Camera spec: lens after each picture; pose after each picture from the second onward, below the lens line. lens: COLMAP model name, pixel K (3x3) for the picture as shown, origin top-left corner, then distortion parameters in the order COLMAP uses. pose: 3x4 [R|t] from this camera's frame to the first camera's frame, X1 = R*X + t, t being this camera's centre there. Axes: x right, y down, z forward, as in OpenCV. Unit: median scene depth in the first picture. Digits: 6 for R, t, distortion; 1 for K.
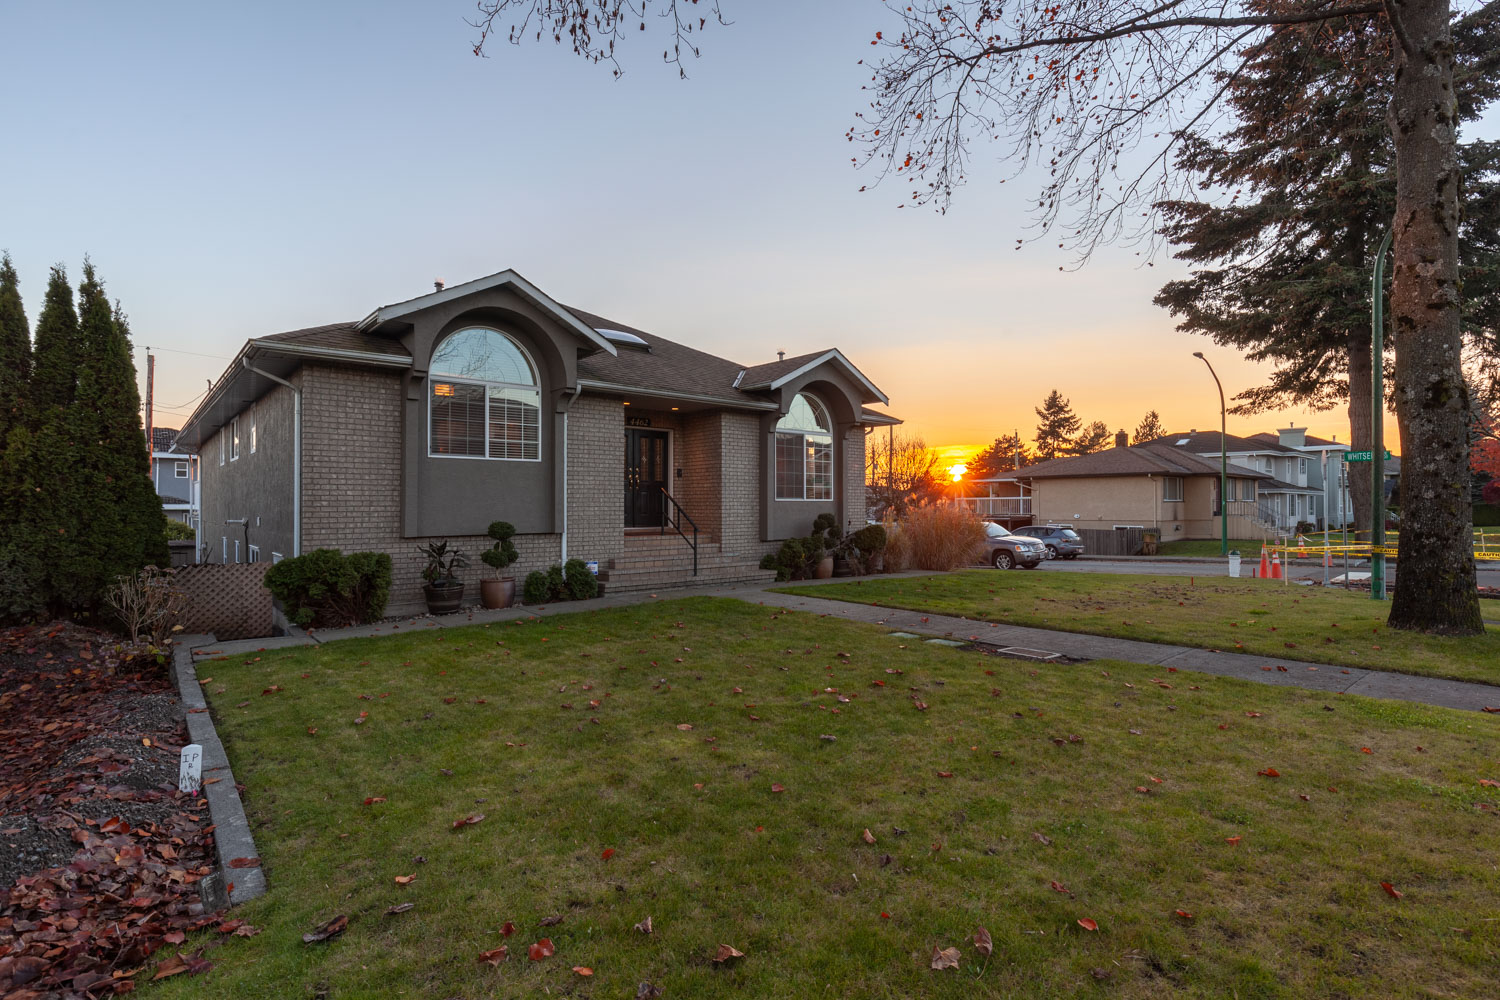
lens RADIAL K [[727.2, 0, 750.0], [0, 727.2, 500.0], [0, 0, 1]] dist [-0.001191, -0.000315]
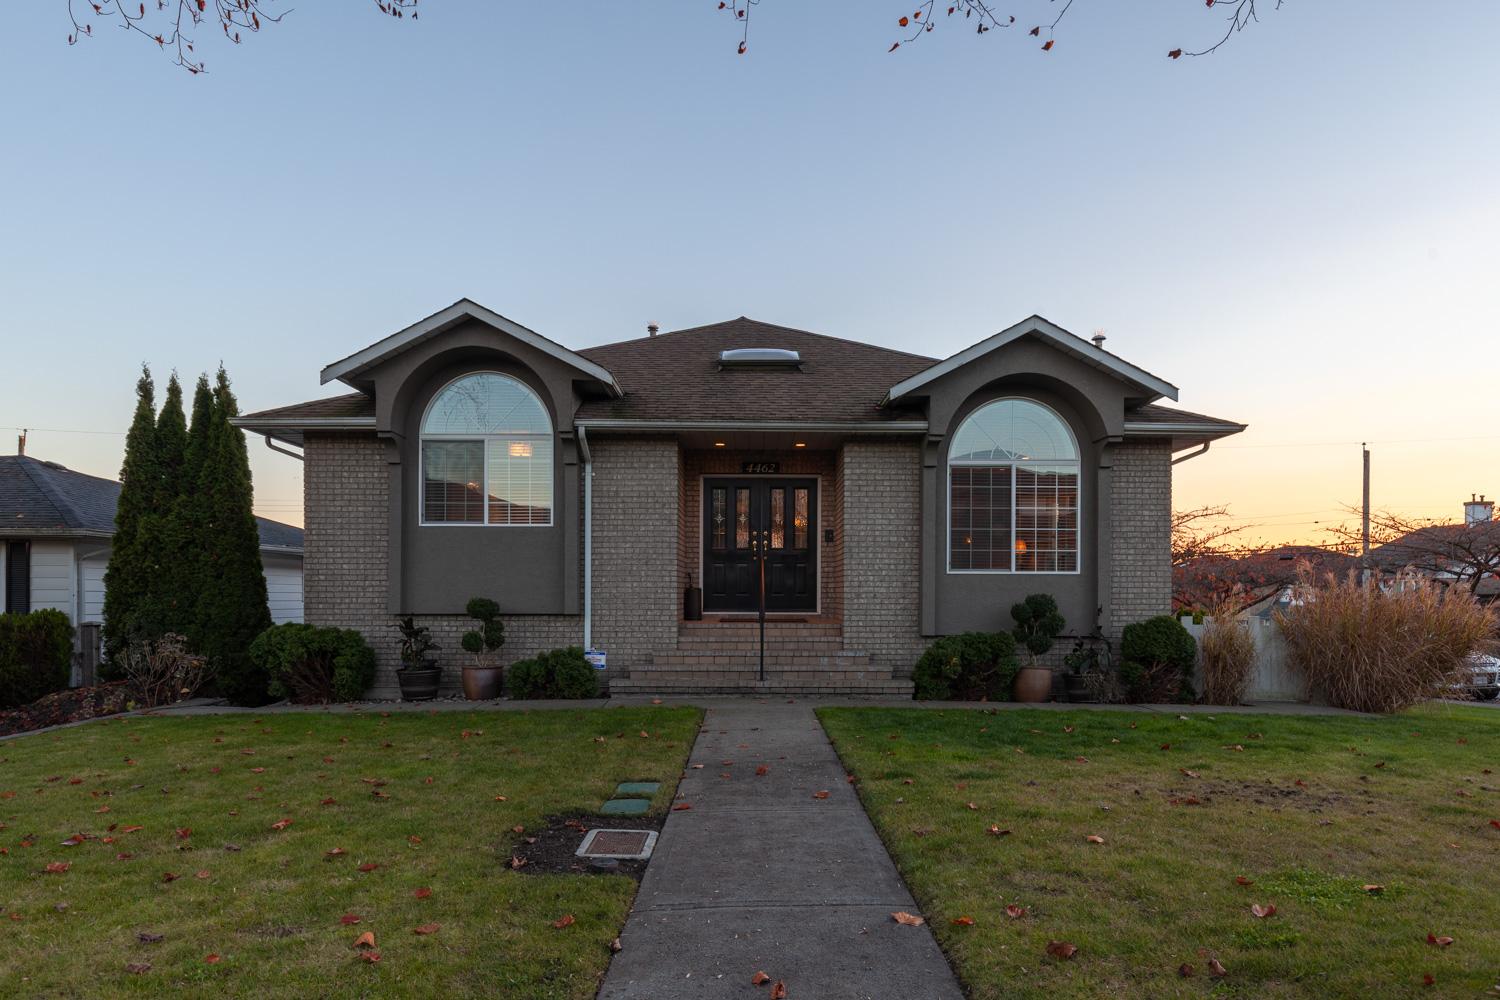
lens RADIAL K [[831.2, 0, 749.2], [0, 831.2, 583.5], [0, 0, 1]] dist [-0.000327, 0.000156]
pose [[0.770419, -0.003799, -0.637527, 0.473436], [0.002593, 0.999993, -0.002826, 0.014448], [0.637533, 0.000524, 0.770423, 0.418585]]
